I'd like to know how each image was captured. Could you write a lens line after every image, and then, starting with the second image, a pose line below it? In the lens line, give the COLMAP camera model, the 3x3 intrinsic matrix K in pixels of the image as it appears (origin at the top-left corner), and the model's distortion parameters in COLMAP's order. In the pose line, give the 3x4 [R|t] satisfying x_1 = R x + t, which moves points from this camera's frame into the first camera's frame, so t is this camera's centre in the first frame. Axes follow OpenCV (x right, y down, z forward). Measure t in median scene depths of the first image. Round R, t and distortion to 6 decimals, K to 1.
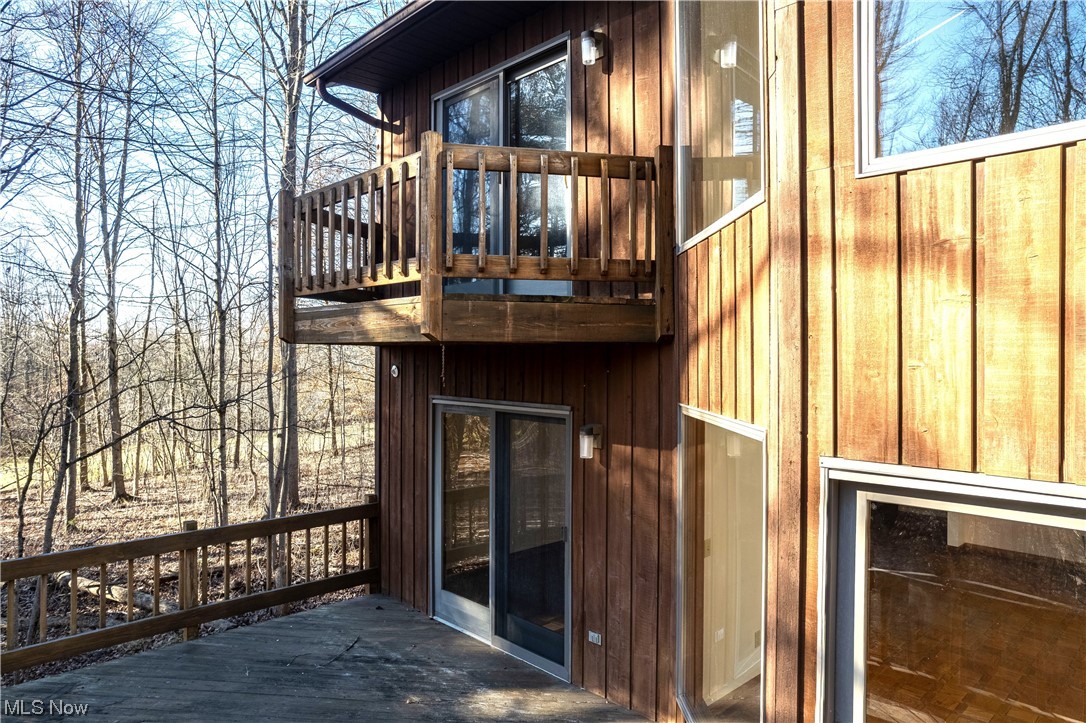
lens RADIAL K [[702.2, 0, 542.5], [0, 702.2, 355.7], [0, 0, 1]] dist [-0.072950, 0.001141]
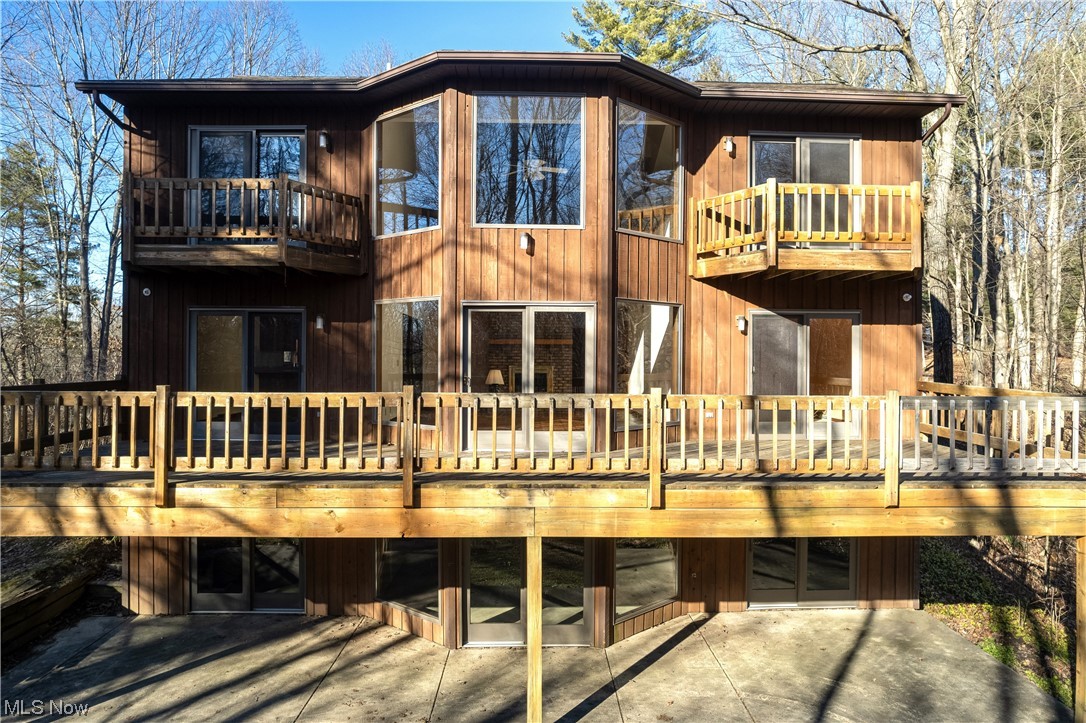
lens RADIAL K [[702.2, 0, 542.5], [0, 702.2, 359.4], [0, 0, 1]] dist [-0.072950, 0.001141]
pose [[0.661407, 0.002542, 0.750023, -1.157856], [-0.005725, 0.999982, 0.001660, 0.246106], [-0.750006, -0.005392, 0.661409, -0.995879]]
